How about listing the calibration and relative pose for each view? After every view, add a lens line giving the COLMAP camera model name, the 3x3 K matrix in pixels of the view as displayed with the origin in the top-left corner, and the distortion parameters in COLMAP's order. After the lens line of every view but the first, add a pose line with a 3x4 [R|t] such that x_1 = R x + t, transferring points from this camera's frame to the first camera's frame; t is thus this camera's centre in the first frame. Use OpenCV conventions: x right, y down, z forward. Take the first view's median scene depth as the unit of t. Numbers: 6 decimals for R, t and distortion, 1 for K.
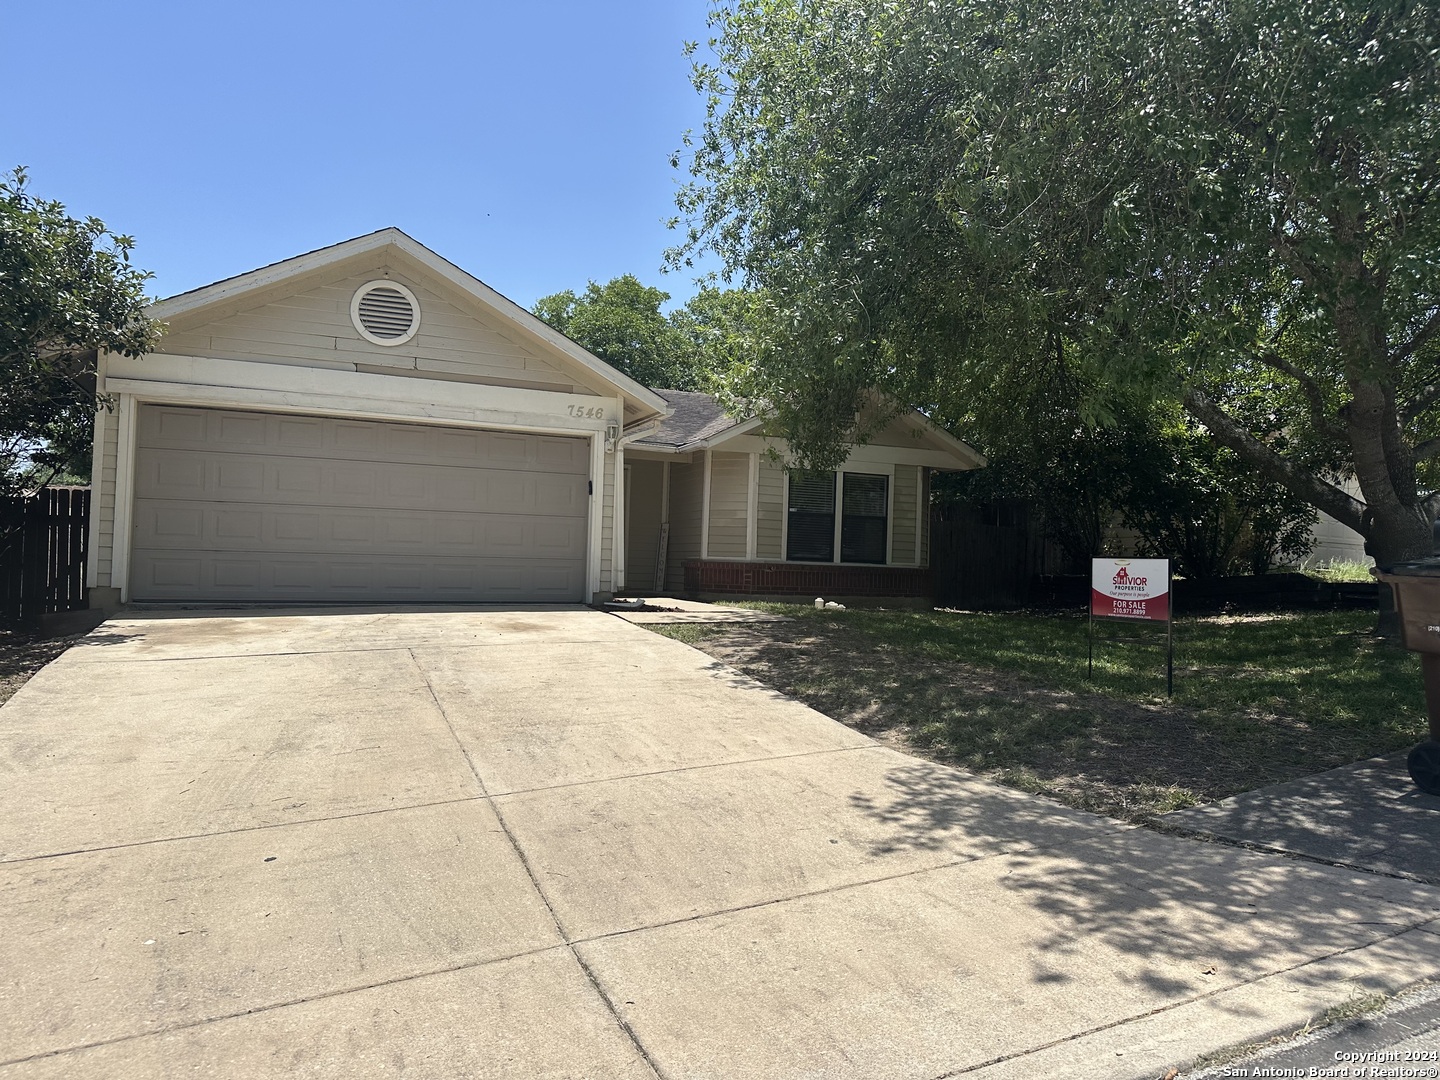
lens RADIAL K [[1010.8, 0, 717.8], [0, 1010.8, 538.3], [0, 0, 1]] dist [0.076871, -0.091676]
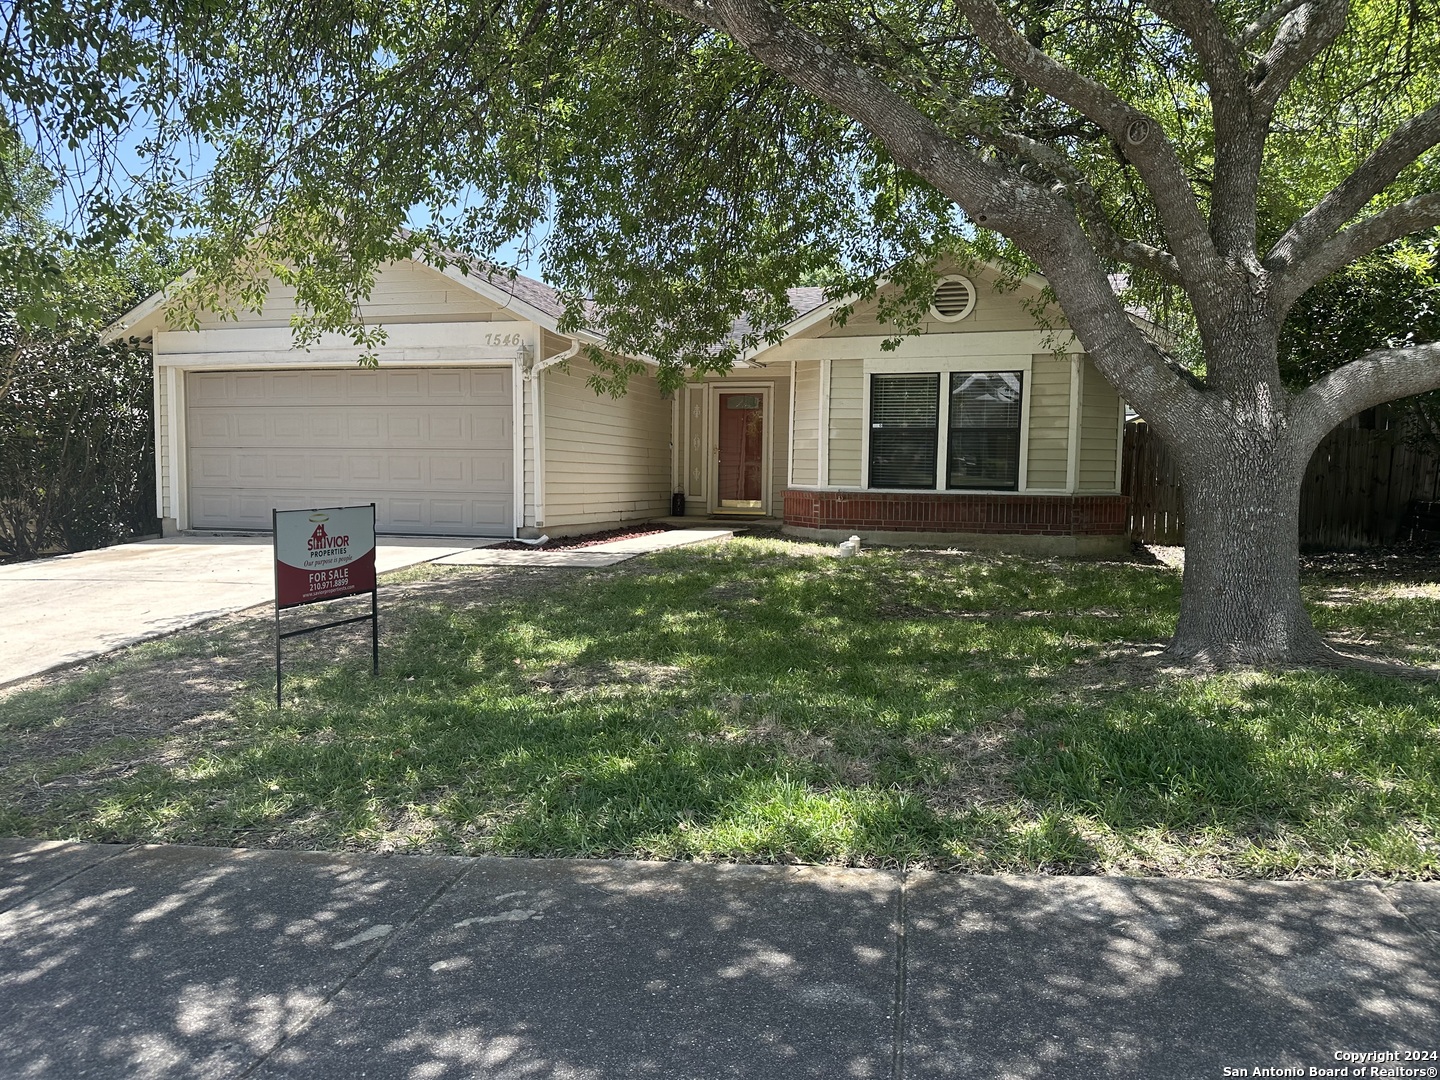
lens RADIAL K [[1010.8, 0, 719.4], [0, 1010.8, 544.5], [0, 0, 1]] dist [0.076871, -0.091676]
pose [[0.775254, 0.030177, -0.630928, 0.562407], [0.028849, 0.996124, 0.083092, -0.004830], [0.630990, -0.082619, 0.771379, 0.325558]]
